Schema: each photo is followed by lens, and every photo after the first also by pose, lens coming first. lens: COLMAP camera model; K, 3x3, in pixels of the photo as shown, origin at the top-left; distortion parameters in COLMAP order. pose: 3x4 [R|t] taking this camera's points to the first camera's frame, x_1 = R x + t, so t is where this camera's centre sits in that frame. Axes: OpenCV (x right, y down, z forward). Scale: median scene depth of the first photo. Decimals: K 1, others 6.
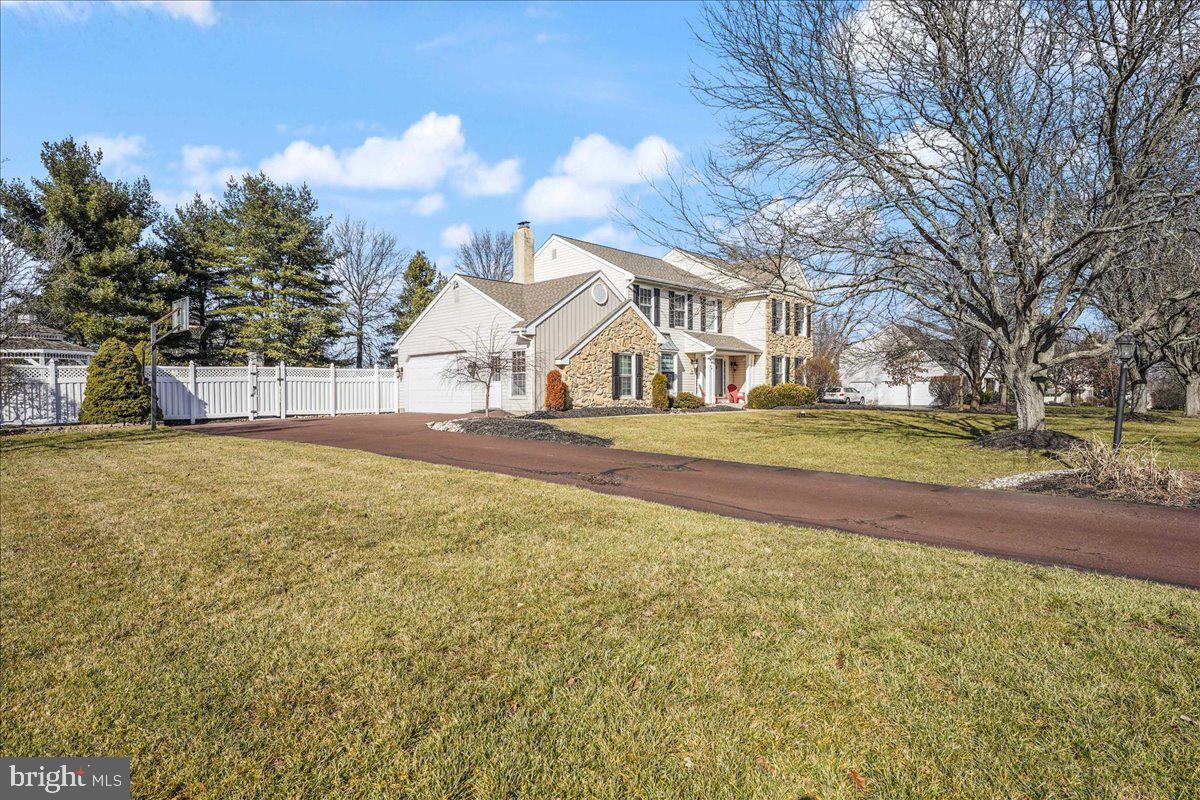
lens RADIAL K [[516.5, 0, 600.0], [0, 516.5, 400.0], [0, 0, 1]] dist [-0.000525, -0.000218]
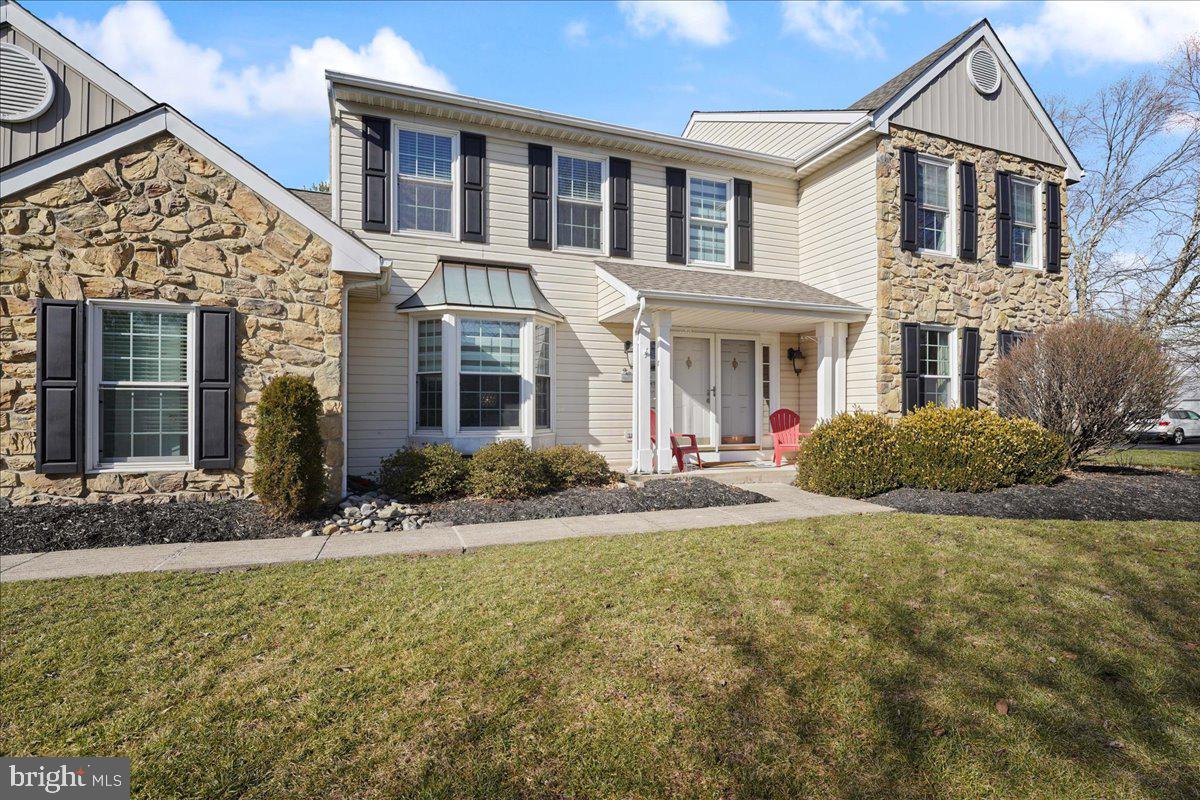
lens RADIAL K [[507.4, 0, 582.1], [0, 507.4, 398.6], [0, 0, 1]] dist [0.001215, 0.000212]
pose [[0.923618, -0.000846, -0.383314, 0.286567], [-0.010750, 0.999547, -0.028108, -0.028297], [0.383165, 0.030082, 0.923190, 0.669998]]
